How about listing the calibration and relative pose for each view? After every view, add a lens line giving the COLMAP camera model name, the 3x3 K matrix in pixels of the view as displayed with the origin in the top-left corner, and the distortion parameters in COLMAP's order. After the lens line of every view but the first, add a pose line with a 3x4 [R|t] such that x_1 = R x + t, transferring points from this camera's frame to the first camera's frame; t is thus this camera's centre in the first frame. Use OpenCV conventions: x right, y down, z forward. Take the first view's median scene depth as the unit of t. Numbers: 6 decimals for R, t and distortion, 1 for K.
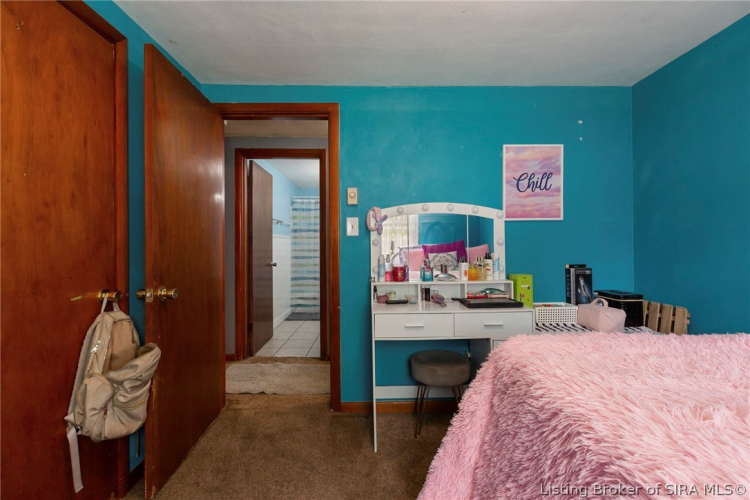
lens RADIAL K [[339.7, 0, 373.2], [0, 339.7, 248.3], [0, 0, 1]] dist [0.003600, 0.000200]
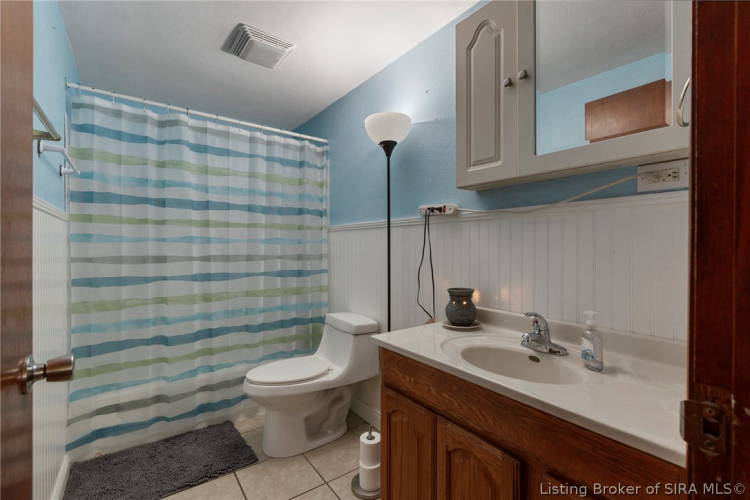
lens RADIAL K [[339.7, 0, 378.8], [0, 339.7, 248.5], [0, 0, 1]] dist [0.003600, 0.000200]
pose [[0.809119, 0.006052, 0.587613, -0.195572], [-0.005016, 0.999982, -0.003393, -0.004505], [-0.587623, -0.000202, 0.809135, 0.589069]]
